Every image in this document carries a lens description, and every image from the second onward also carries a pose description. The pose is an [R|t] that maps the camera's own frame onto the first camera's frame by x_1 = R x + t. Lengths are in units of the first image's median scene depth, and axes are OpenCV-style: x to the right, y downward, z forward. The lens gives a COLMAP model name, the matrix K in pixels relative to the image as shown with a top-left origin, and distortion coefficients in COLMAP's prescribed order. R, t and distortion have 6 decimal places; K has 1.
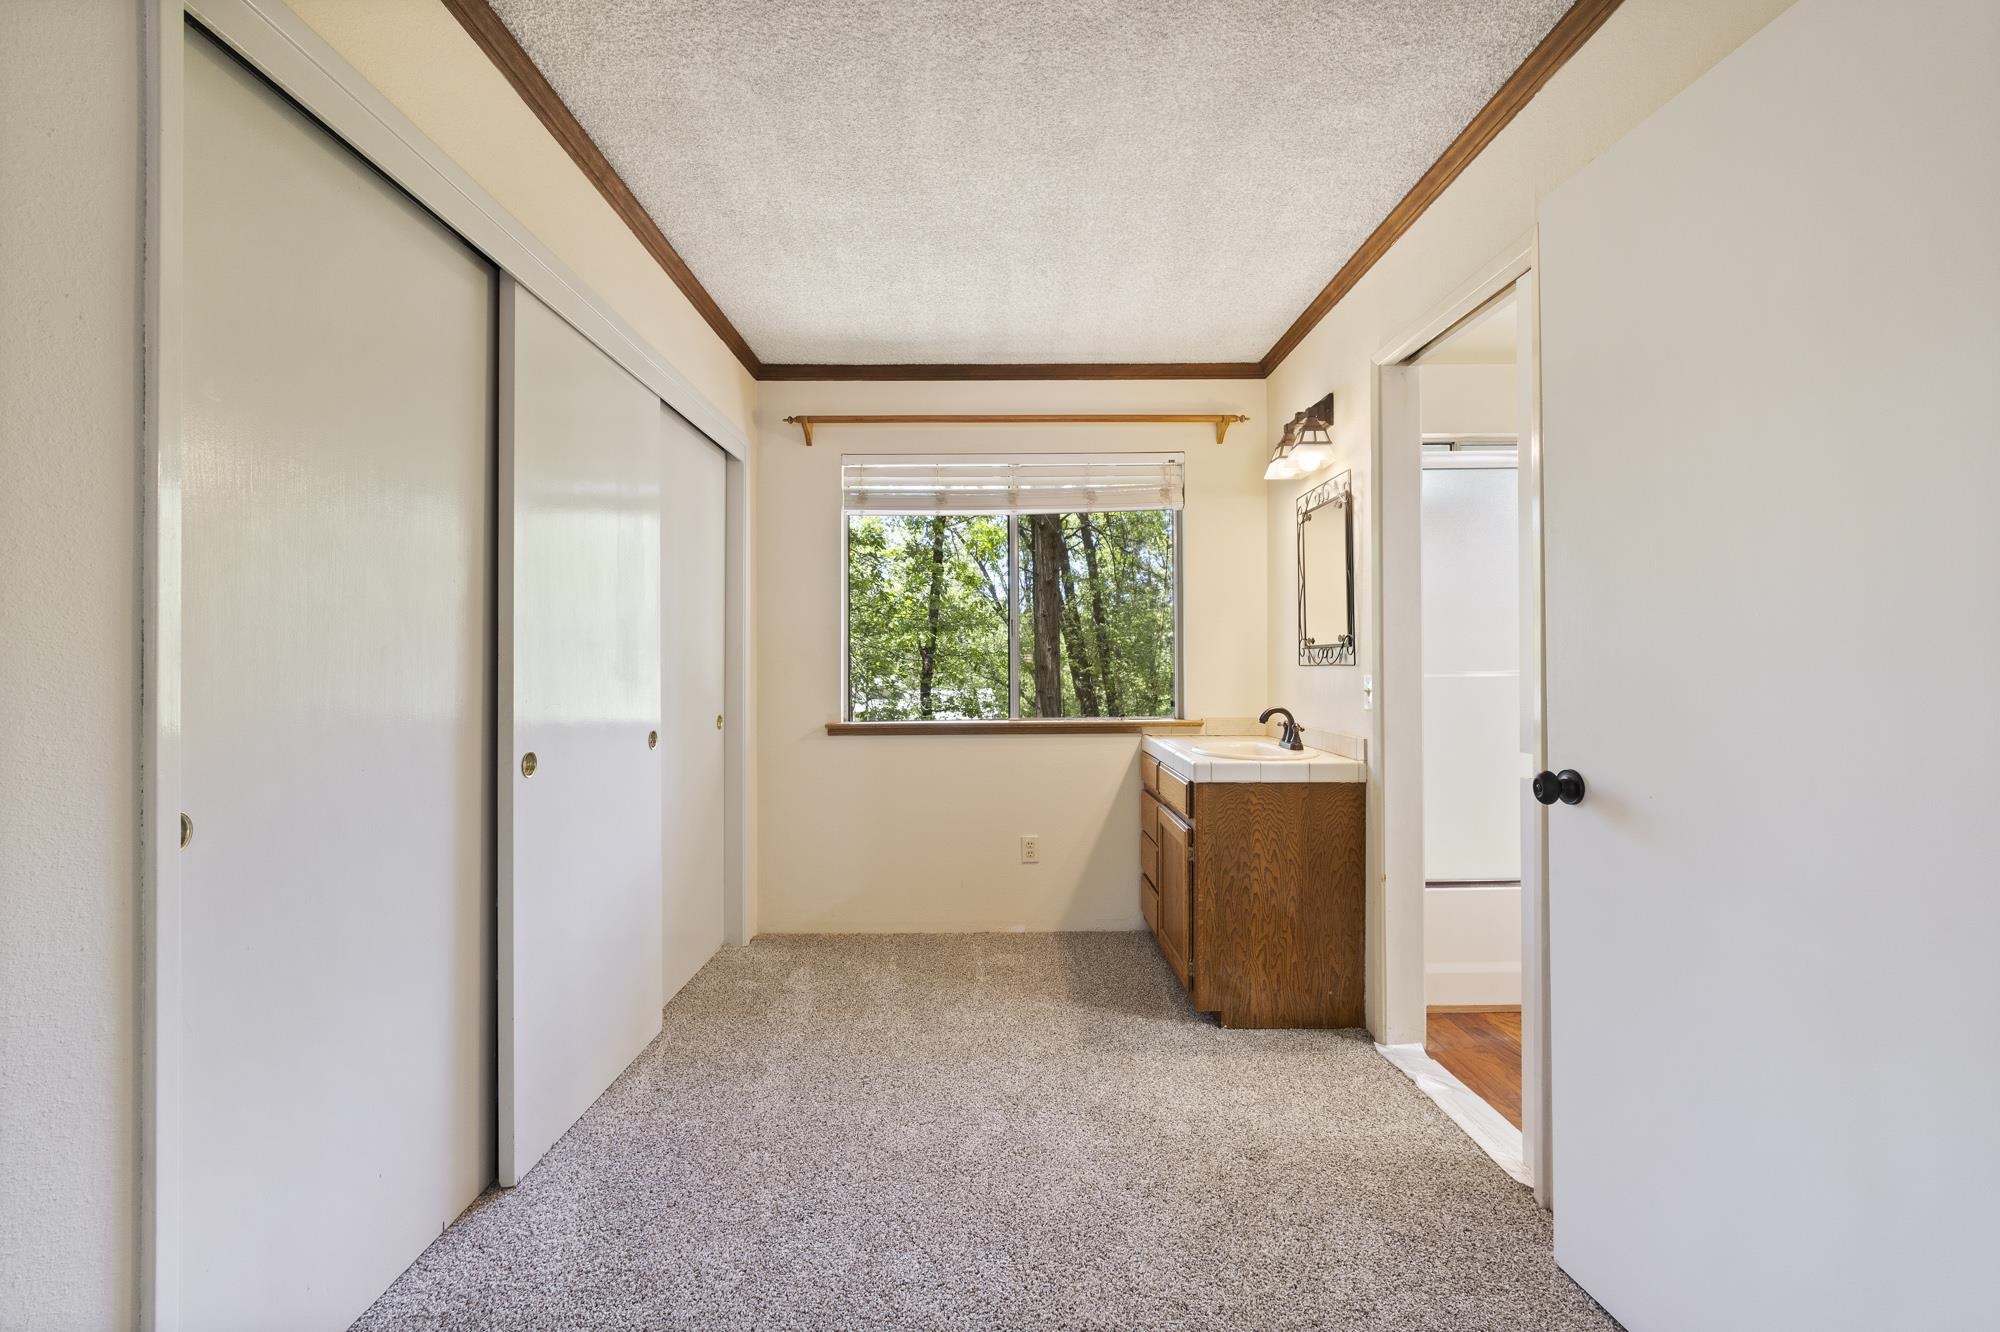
lens RADIAL K [[871.0, 0, 990.7], [0, 871.0, 649.7], [0, 0, 1]] dist [-0.003529, 0.000092]
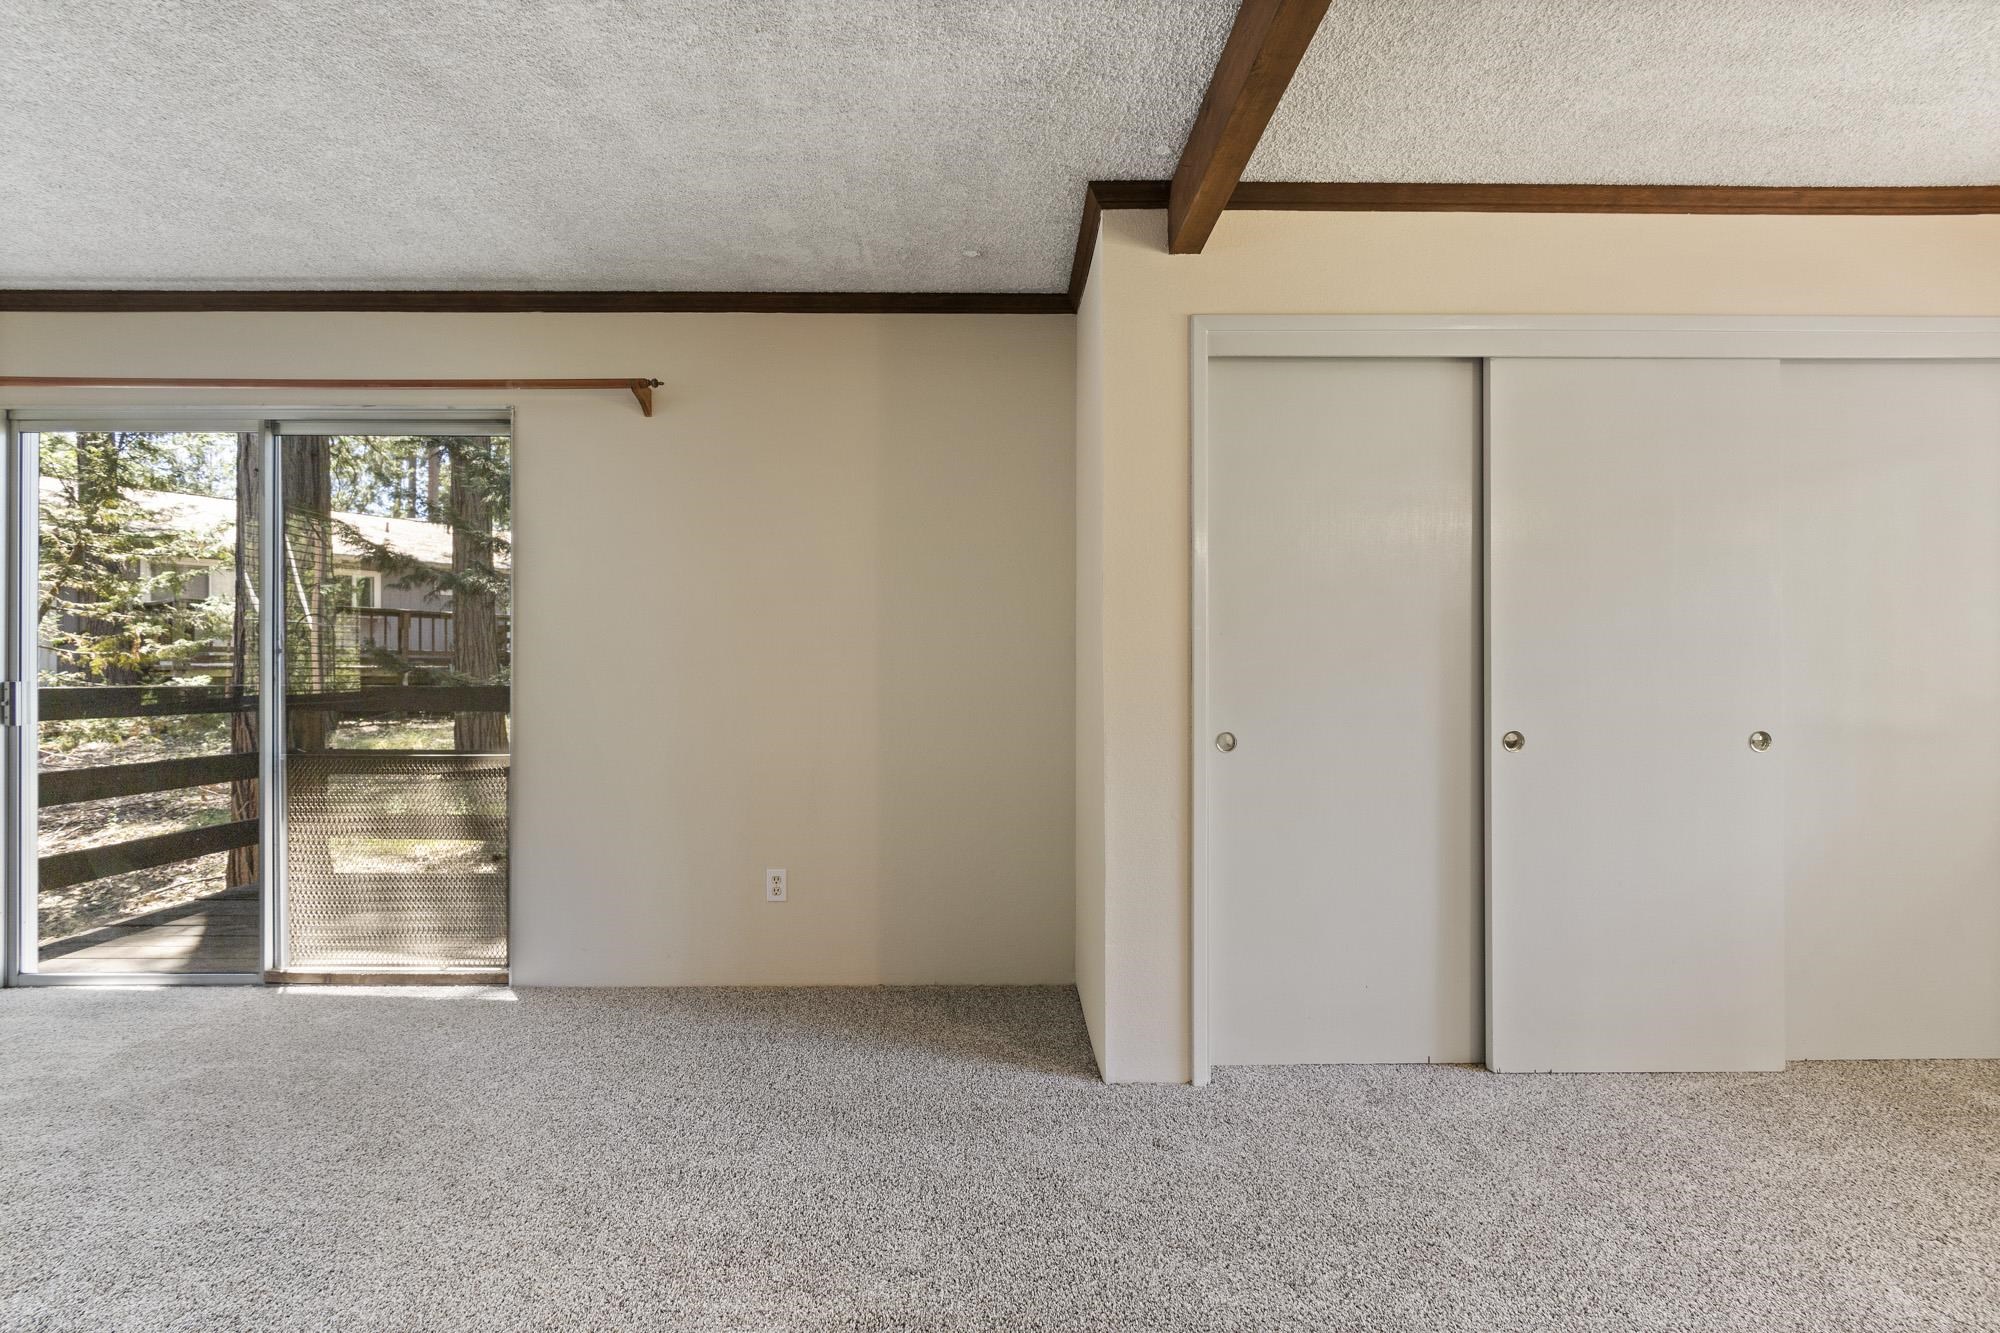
lens RADIAL K [[871.0, 0, 990.7], [0, 871.0, 650.2], [0, 0, 1]] dist [-0.003529, 0.000092]
pose [[-0.003262, -0.015977, -0.999867, 0.699281], [0.018191, 0.999706, -0.016034, 0.007391], [0.999829, -0.018241, -0.002970, 0.266459]]
